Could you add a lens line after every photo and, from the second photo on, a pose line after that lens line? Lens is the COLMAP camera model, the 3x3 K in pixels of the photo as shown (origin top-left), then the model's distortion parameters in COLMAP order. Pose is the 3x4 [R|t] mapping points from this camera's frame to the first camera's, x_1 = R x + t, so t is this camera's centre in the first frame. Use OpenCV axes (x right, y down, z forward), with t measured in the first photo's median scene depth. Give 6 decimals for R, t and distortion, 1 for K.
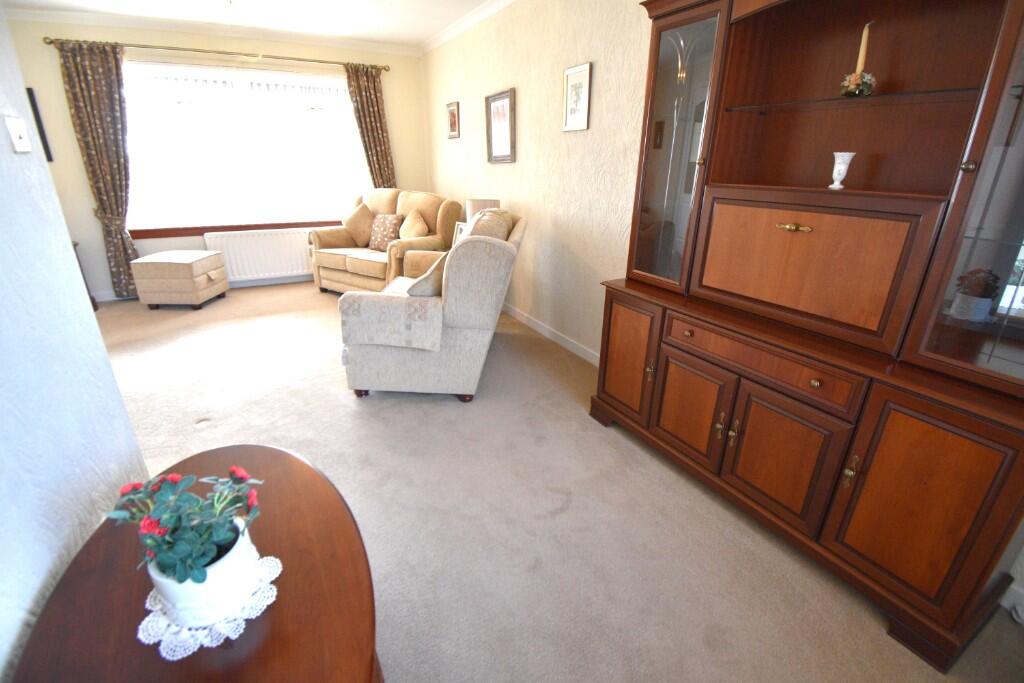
lens RADIAL K [[455.9, 0, 504.2], [0, 455.9, 342.8], [0, 0, 1]] dist [0.028548, -0.029201]
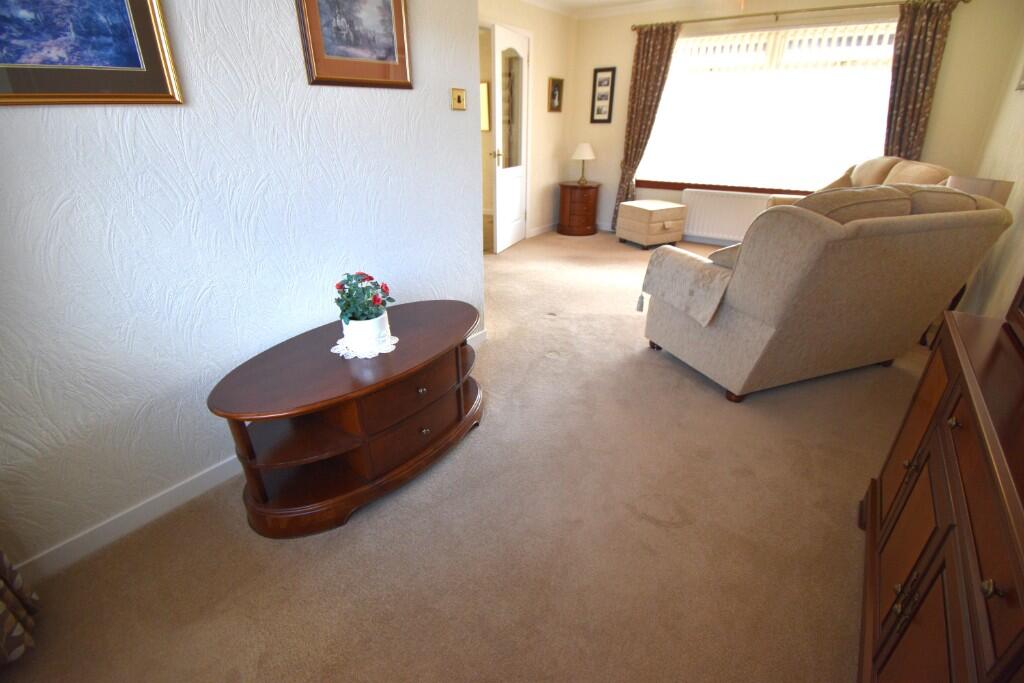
lens RADIAL K [[455.9, 0, 504.2], [0, 455.9, 342.8], [0, 0, 1]] dist [0.028548, -0.029201]
pose [[0.418964, 0.380580, -0.824396, 0.296174], [-0.334433, 0.908773, 0.249571, -0.030959], [0.844171, 0.171144, 0.508021, 0.131975]]
